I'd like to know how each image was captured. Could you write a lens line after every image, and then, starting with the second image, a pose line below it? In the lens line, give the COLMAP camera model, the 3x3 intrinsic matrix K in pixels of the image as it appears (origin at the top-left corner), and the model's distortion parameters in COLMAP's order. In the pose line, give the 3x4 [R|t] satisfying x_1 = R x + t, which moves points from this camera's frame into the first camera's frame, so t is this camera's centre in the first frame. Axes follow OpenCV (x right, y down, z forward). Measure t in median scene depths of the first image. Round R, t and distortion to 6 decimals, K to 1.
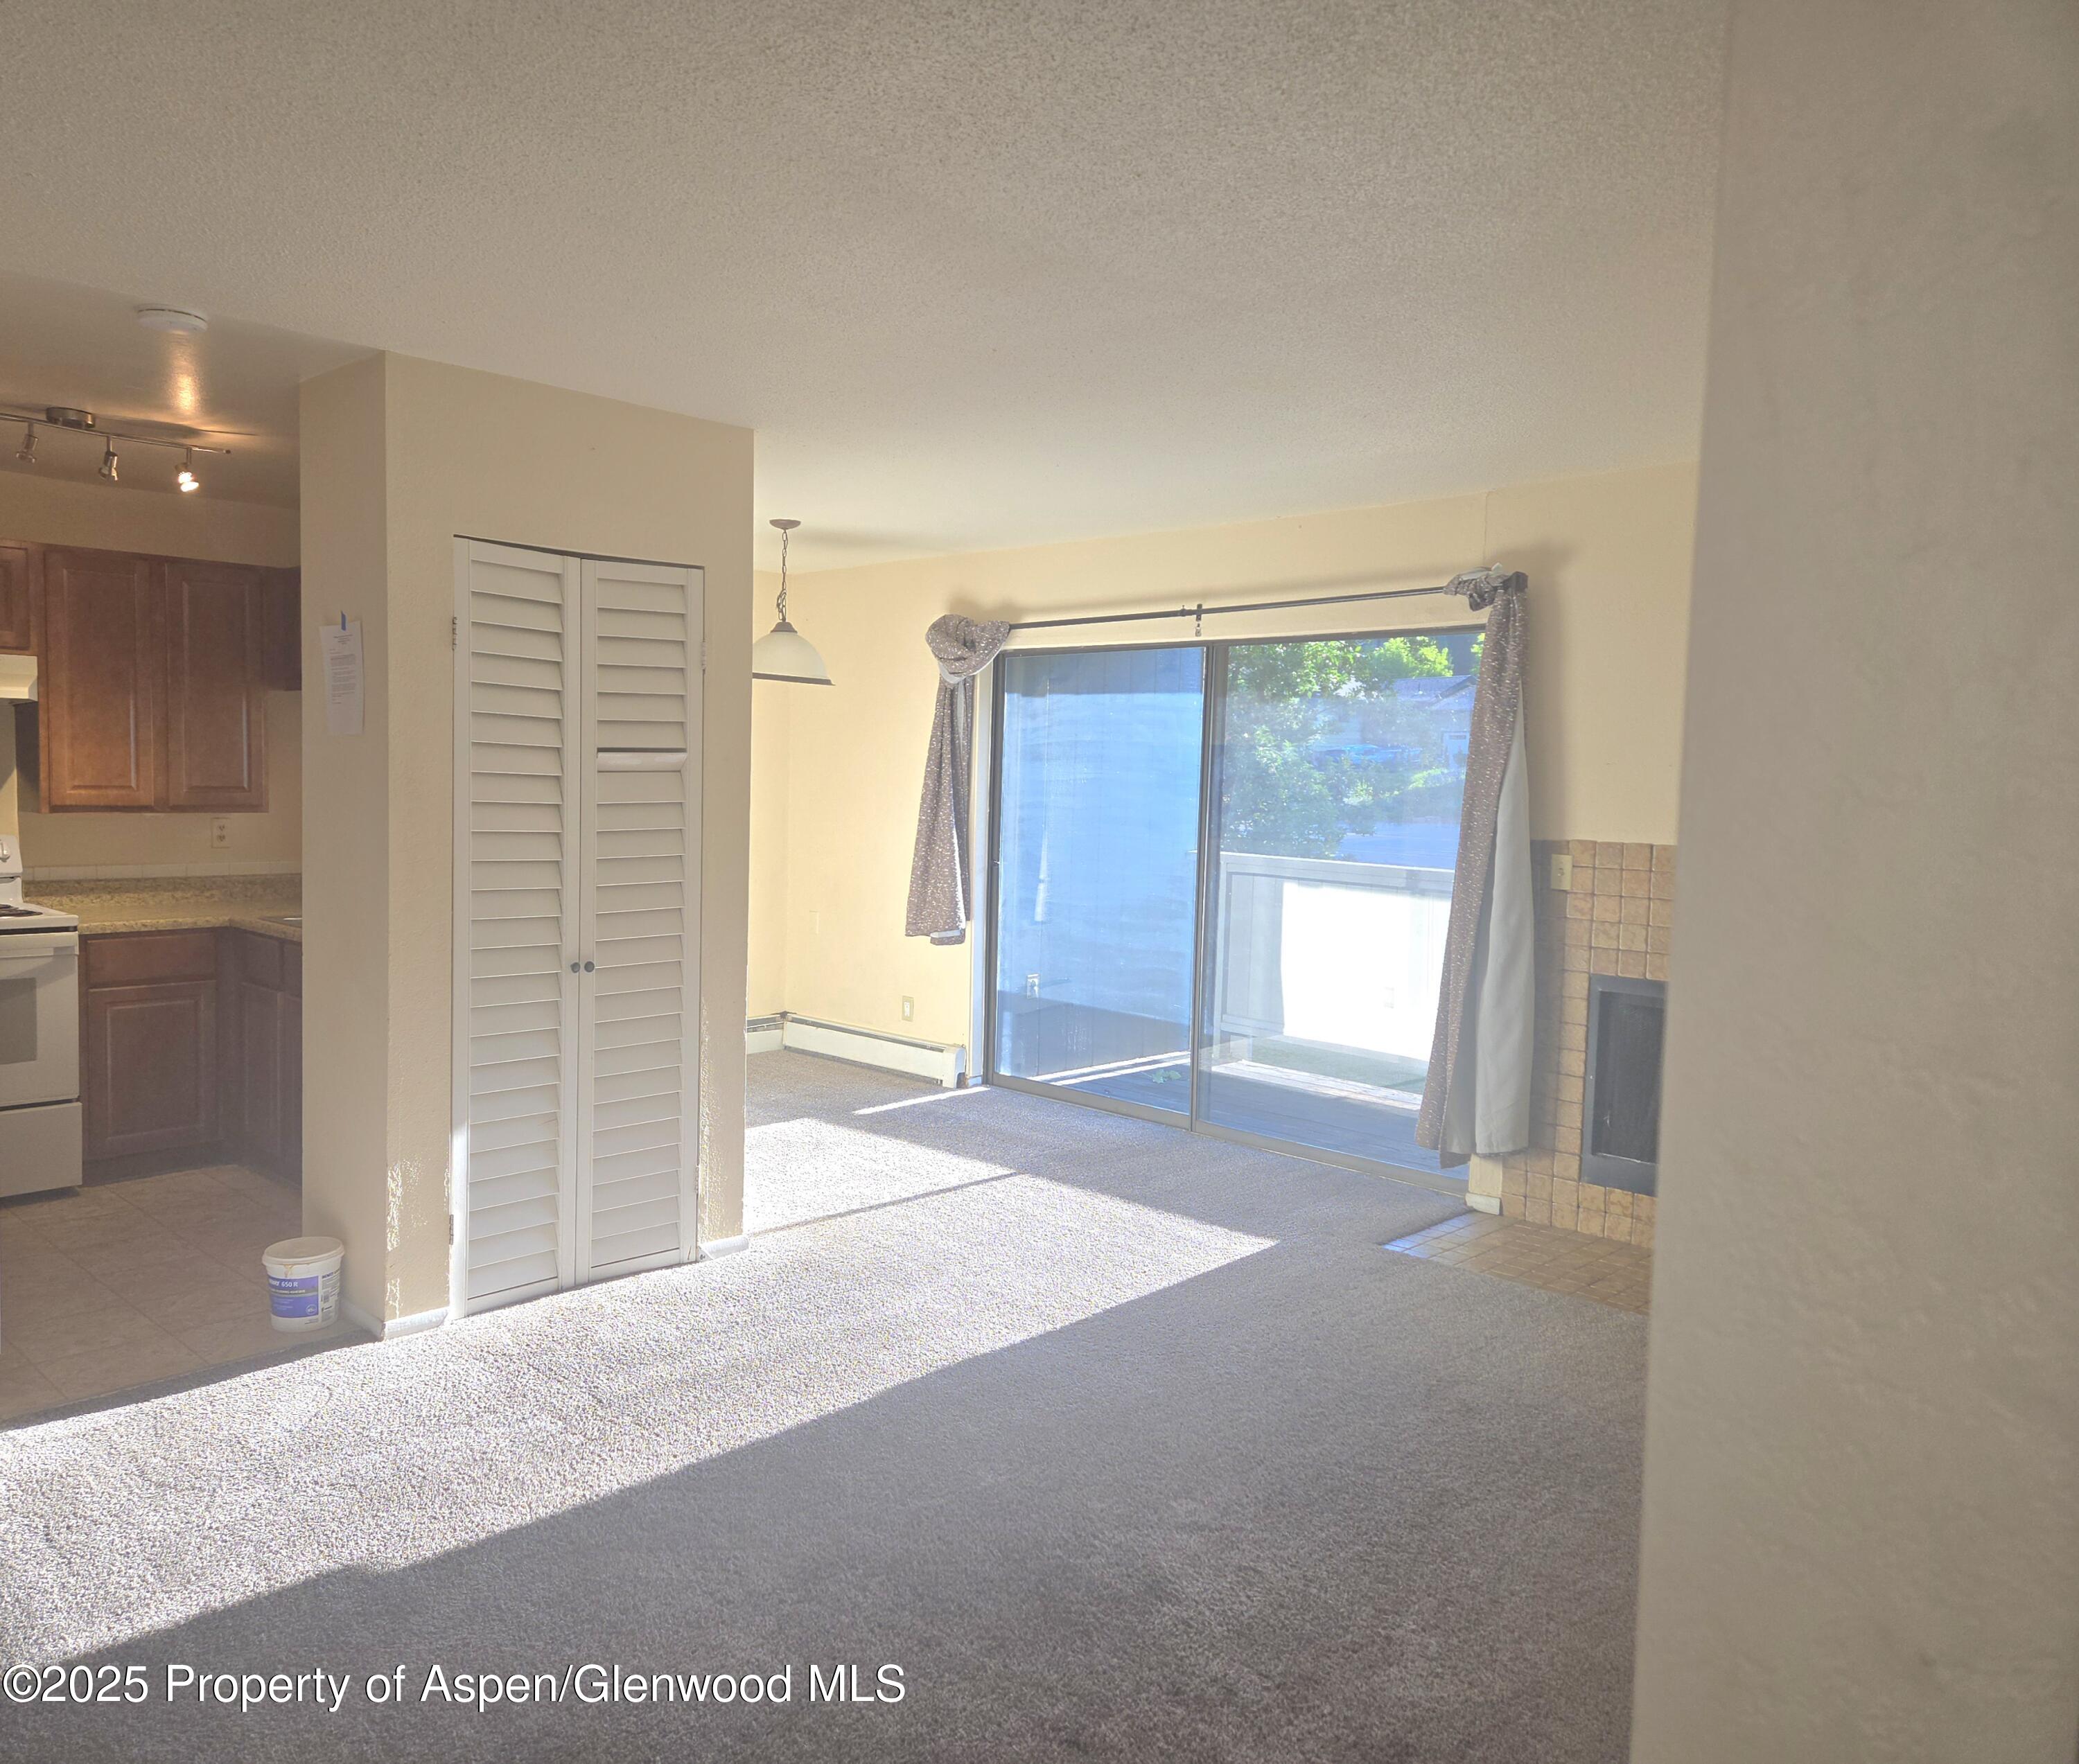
lens RADIAL K [[1701.2, 0, 1039.5], [0, 1701.2, 882.0], [0, 0, 1]] dist [0.006908, -0.000792]
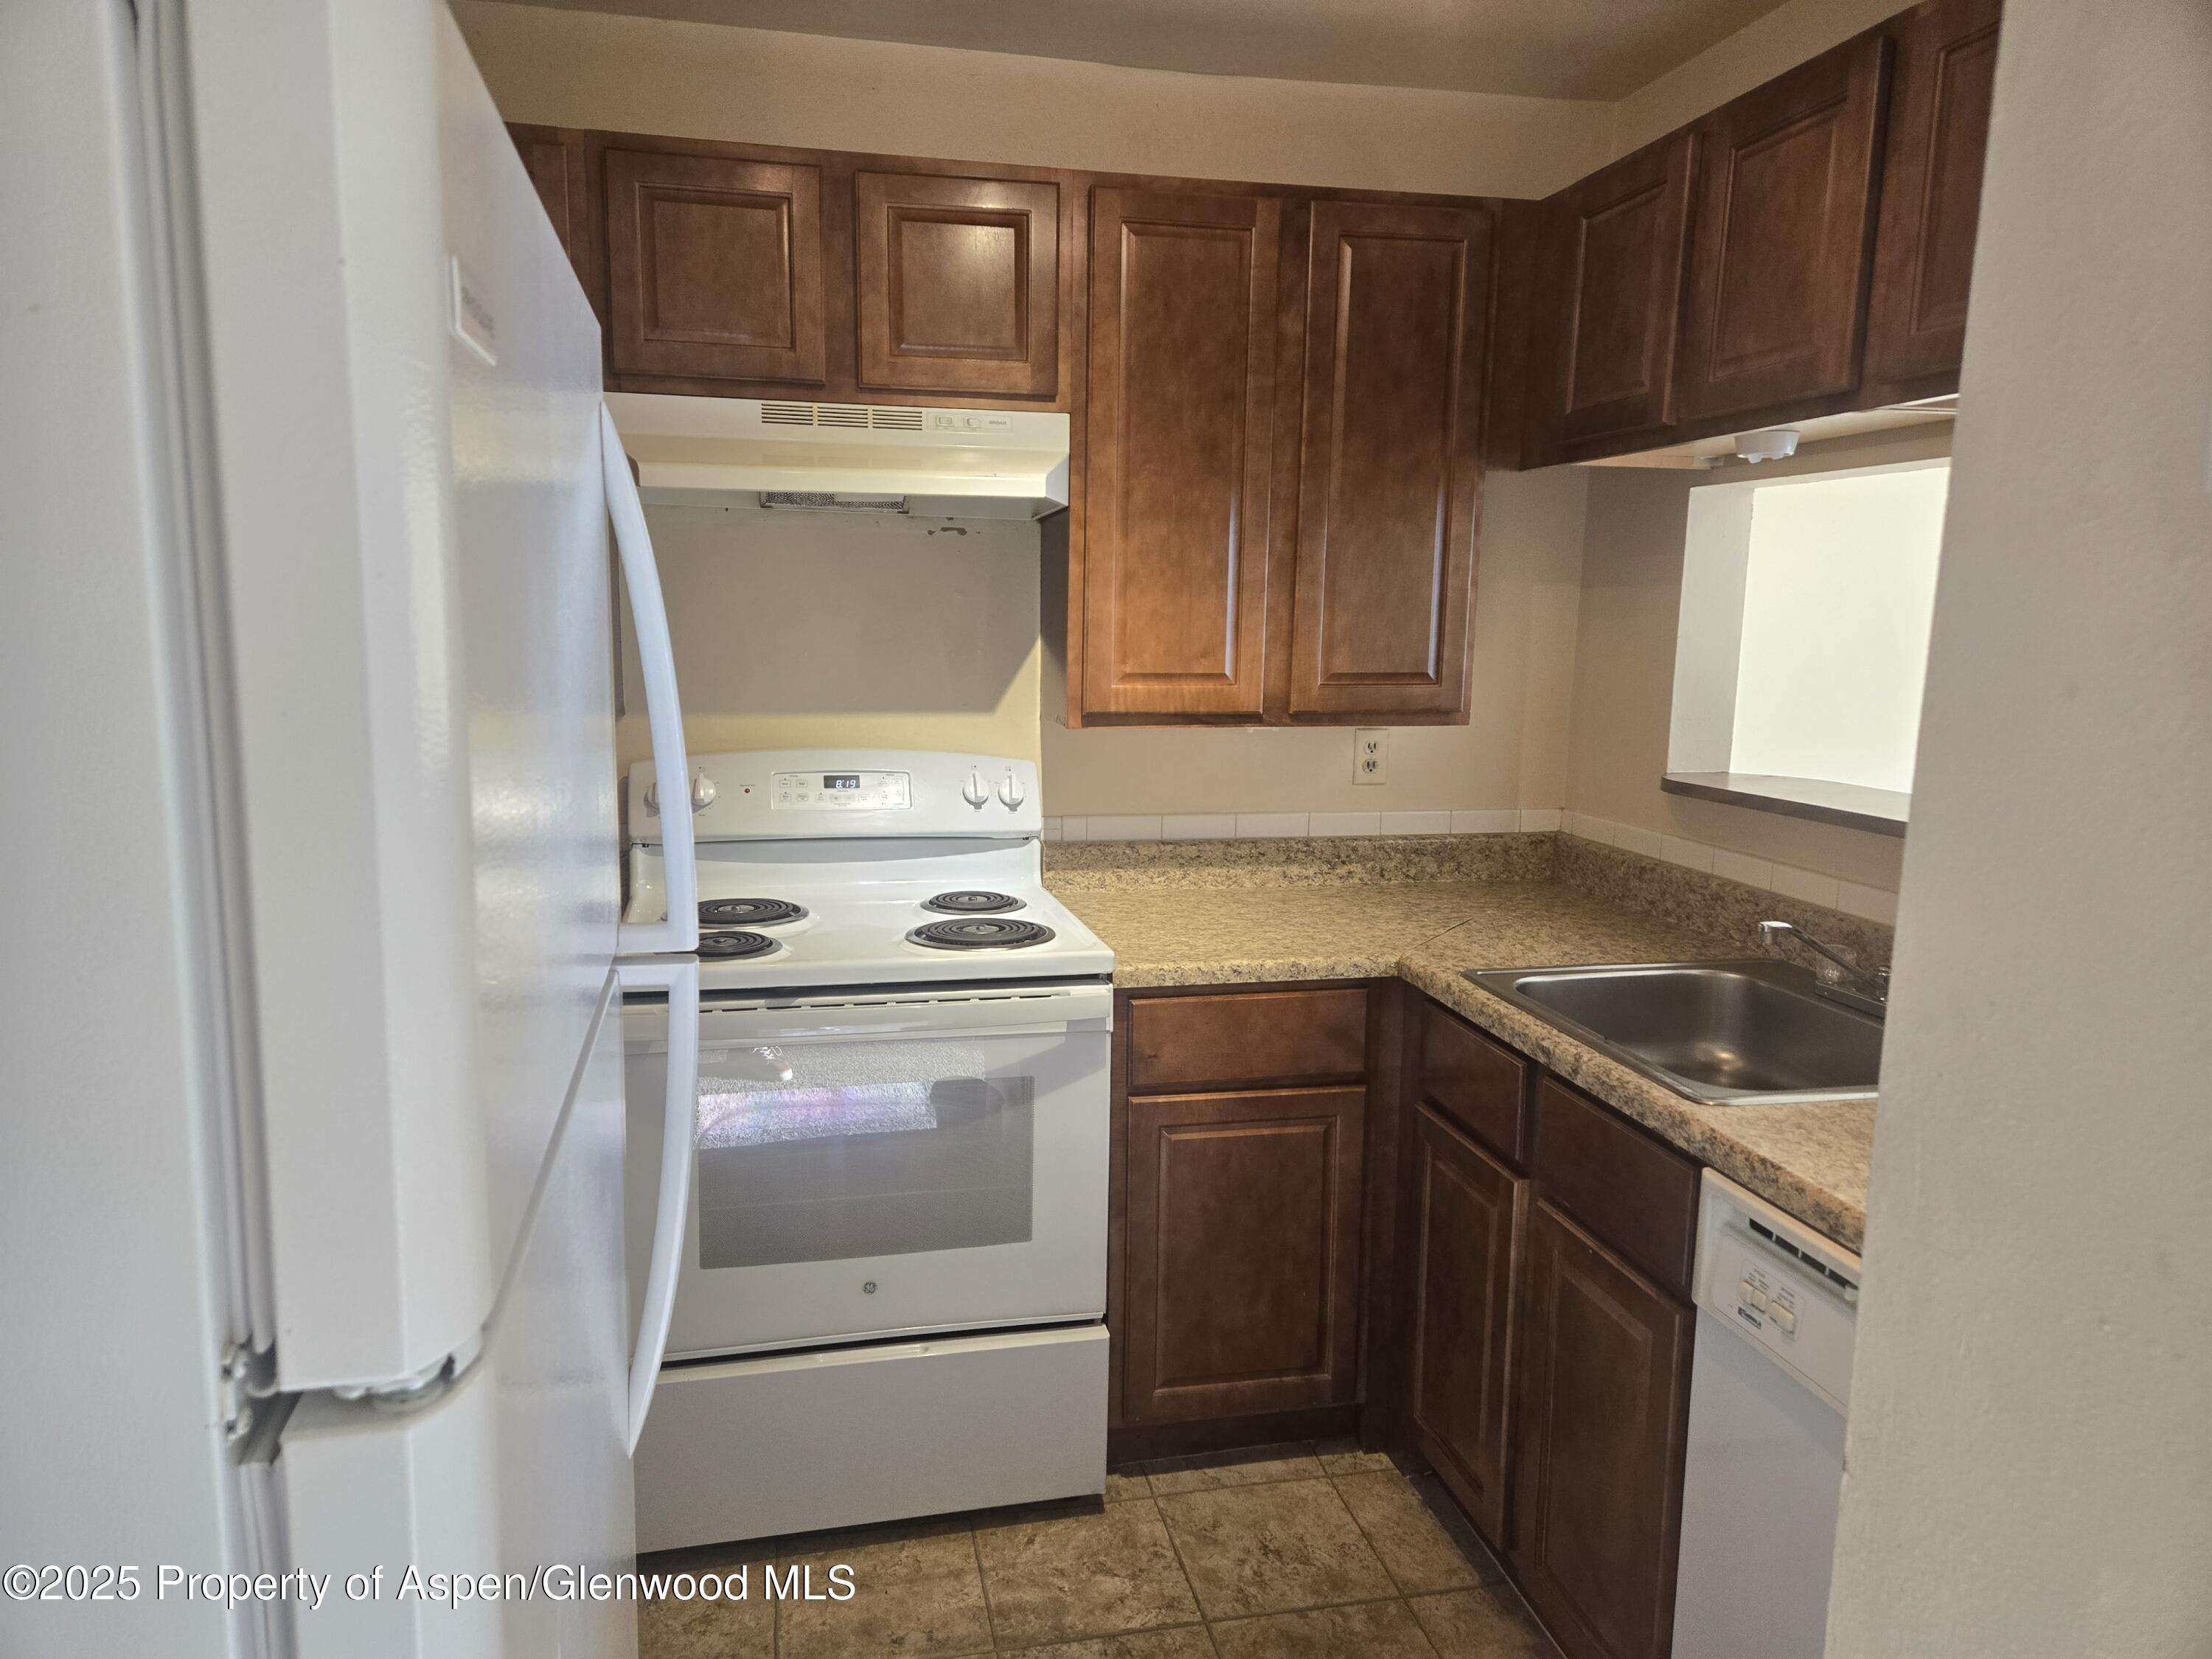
lens RADIAL K [[1440.6, 0, 1043.8], [0, 1440.6, 822.7], [0, 0, 1]] dist [0.124597, 0.000114]
pose [[0.817783, 0.074824, -0.570642, -0.322637], [-0.032071, 0.995897, 0.084625, -0.046090], [0.574632, -0.050904, 0.816827, 0.605541]]
